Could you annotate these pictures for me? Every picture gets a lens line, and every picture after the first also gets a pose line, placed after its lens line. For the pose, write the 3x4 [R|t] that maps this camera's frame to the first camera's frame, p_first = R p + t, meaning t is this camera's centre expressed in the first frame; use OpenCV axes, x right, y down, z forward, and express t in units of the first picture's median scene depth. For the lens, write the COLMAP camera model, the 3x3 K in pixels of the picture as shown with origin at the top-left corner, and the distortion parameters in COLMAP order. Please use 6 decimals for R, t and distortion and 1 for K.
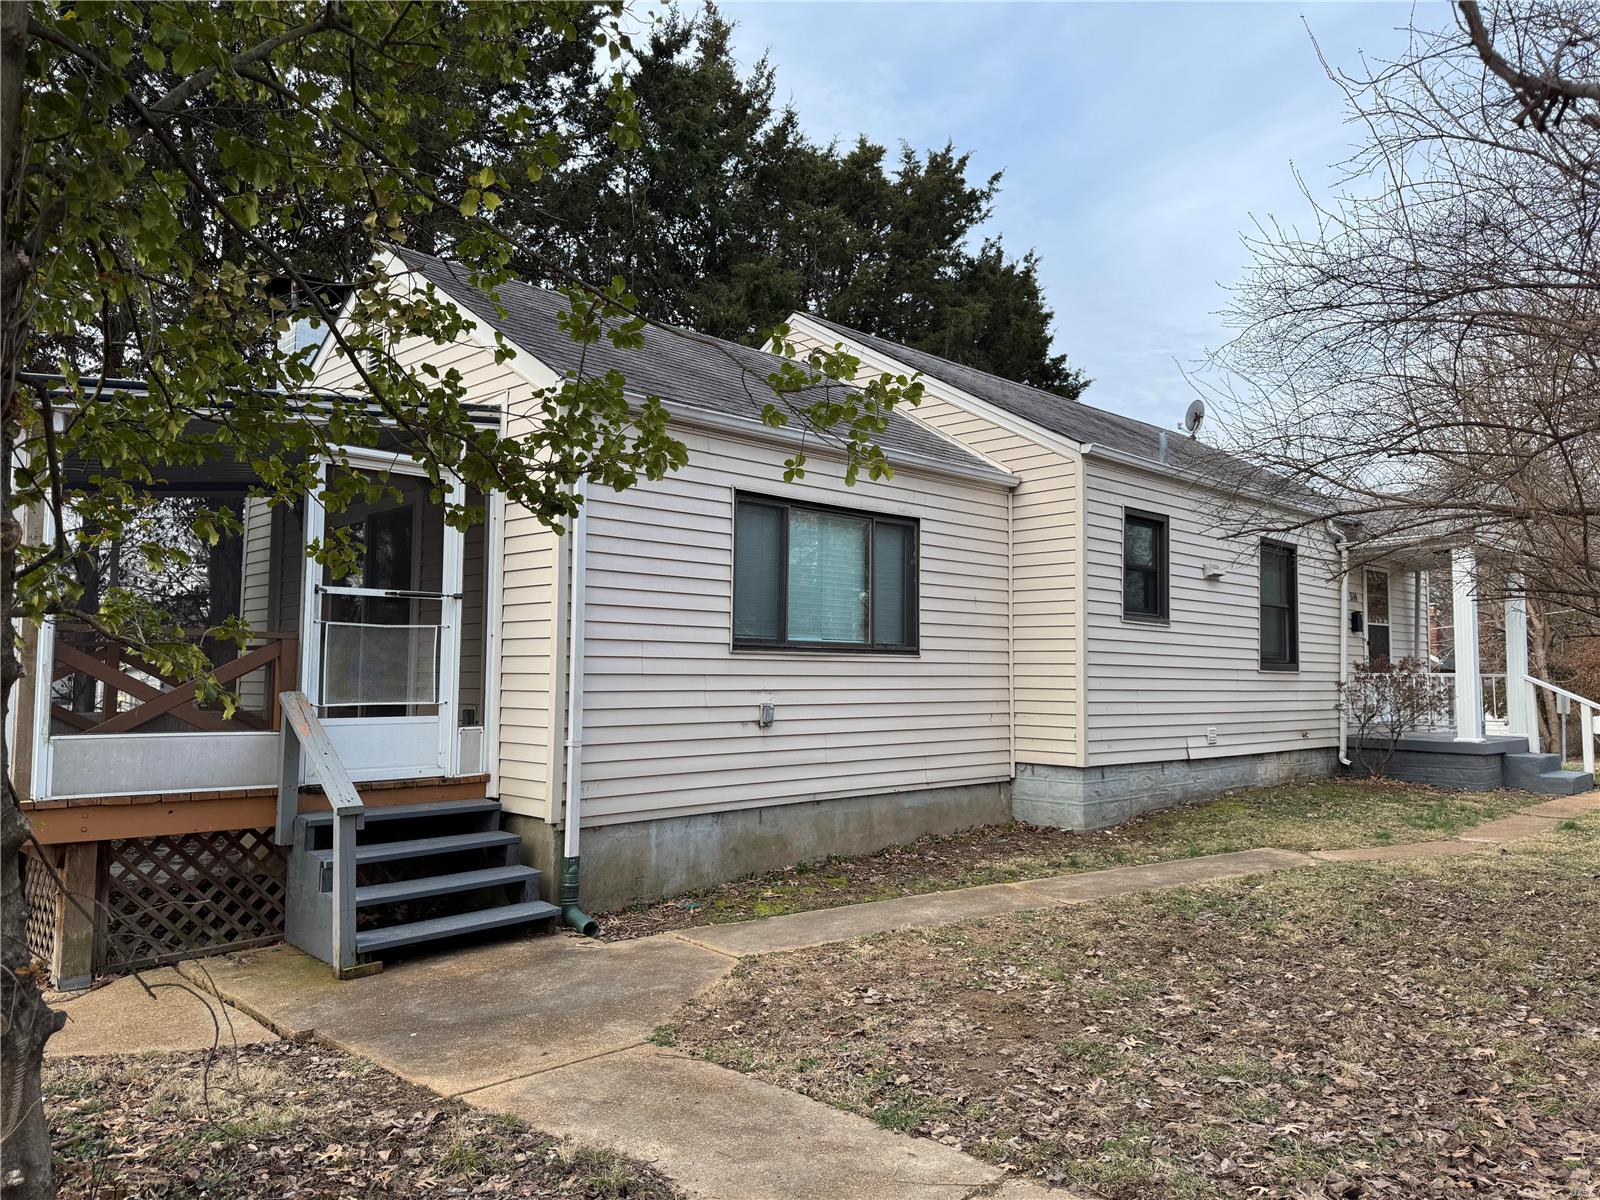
lens RADIAL K [[1217.6, 0, 800.0], [0, 1217.6, 600.0], [0, 0, 1]] dist [-0.000245, -0.000663]
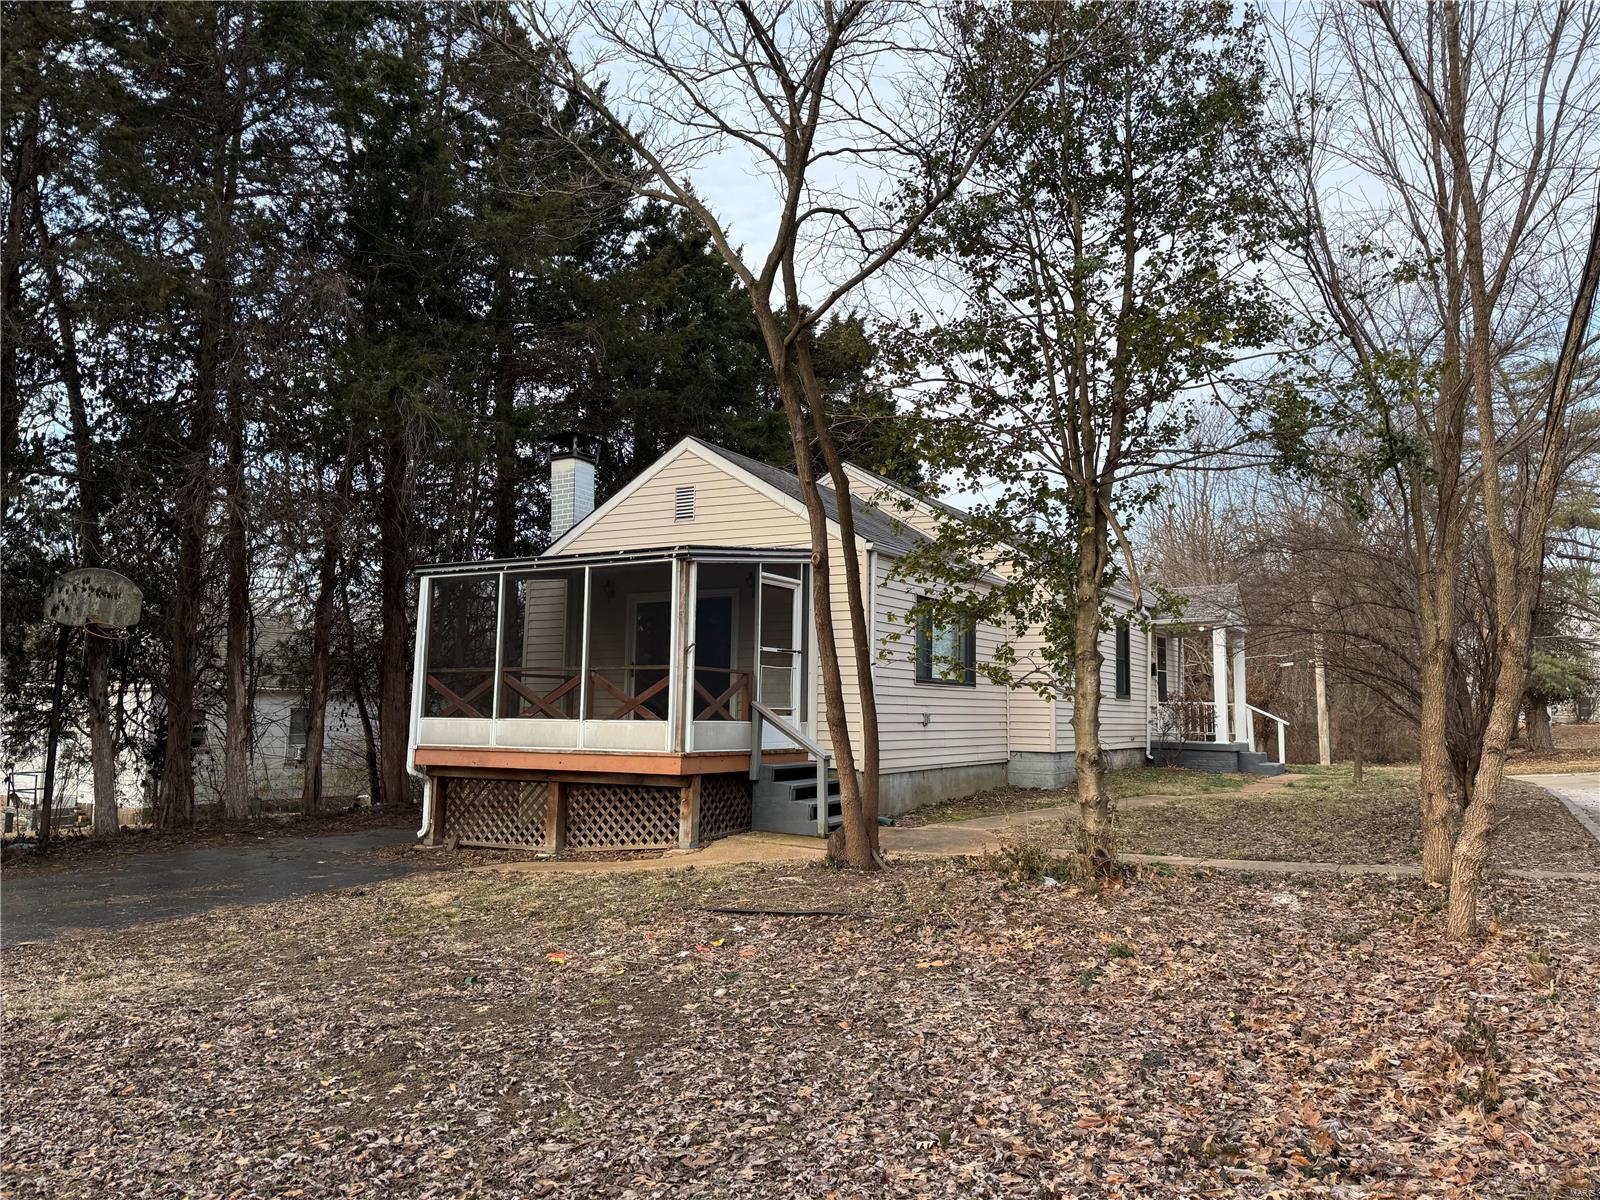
lens RADIAL K [[1217.6, 0, 800.0], [0, 1217.6, 600.0], [0, 0, 1]] dist [-0.000245, -0.000663]
pose [[0.965802, 0.029109, 0.257640, -0.529930], [-0.021455, 0.999242, -0.032471, -0.014985], [-0.258390, 0.025833, 0.965695, -0.551864]]
